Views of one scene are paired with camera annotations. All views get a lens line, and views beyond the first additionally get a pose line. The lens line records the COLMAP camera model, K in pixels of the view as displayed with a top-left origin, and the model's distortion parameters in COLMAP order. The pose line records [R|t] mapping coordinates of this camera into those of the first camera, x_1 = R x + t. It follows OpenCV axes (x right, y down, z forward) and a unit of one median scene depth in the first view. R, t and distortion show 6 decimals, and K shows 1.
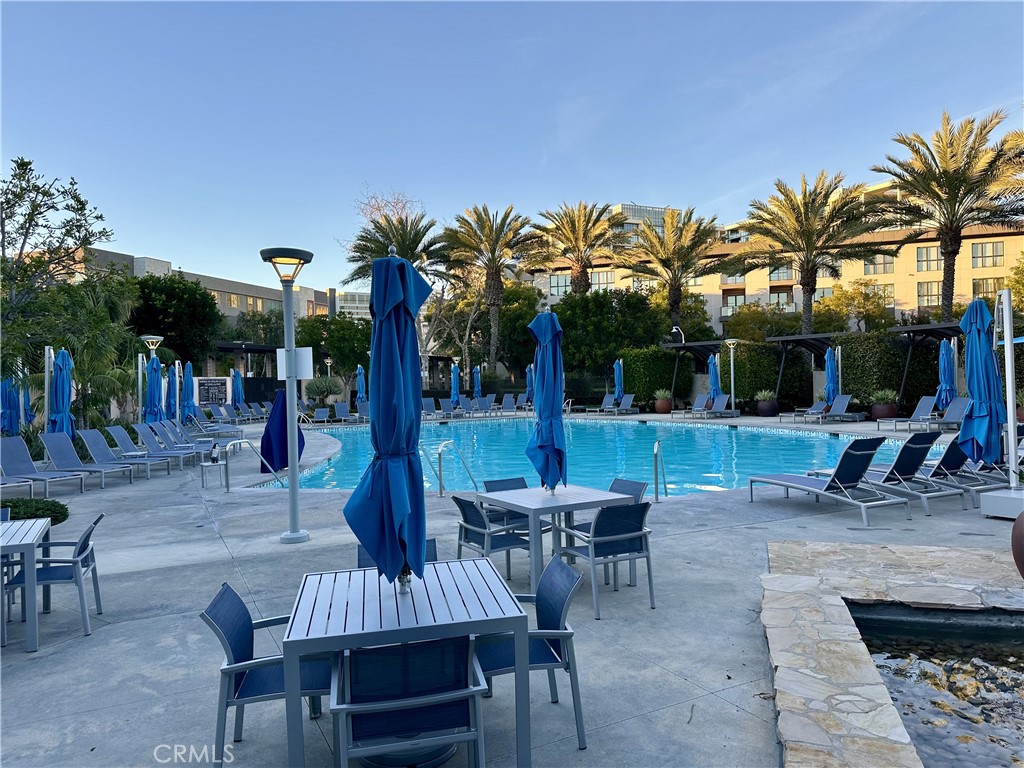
lens RADIAL K [[712.2, 0, 512.0], [0, 712.2, 384.0], [0, 0, 1]] dist [0.054780, -0.002253]
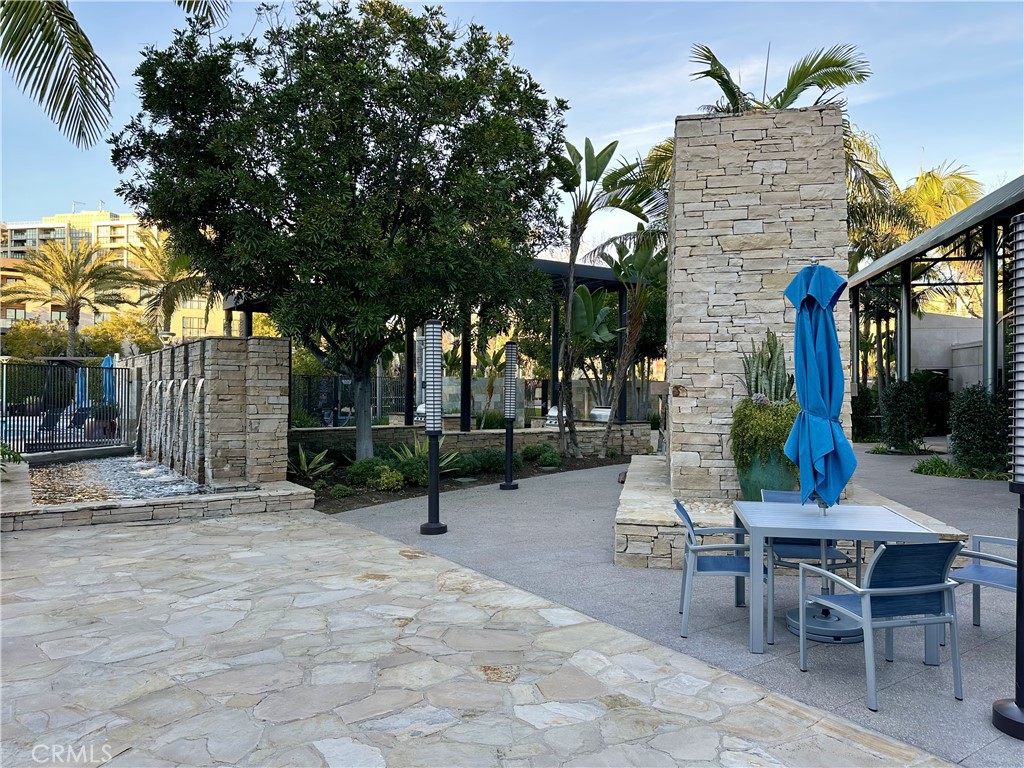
lens RADIAL K [[712.2, 0, 512.0], [0, 712.2, 384.0], [0, 0, 1]] dist [0.054780, -0.002253]
pose [[0.625828, 0.025272, 0.779551, -0.138452], [-0.011772, 0.999667, -0.022957, 0.006323], [-0.779872, 0.005191, 0.625917, -0.511569]]
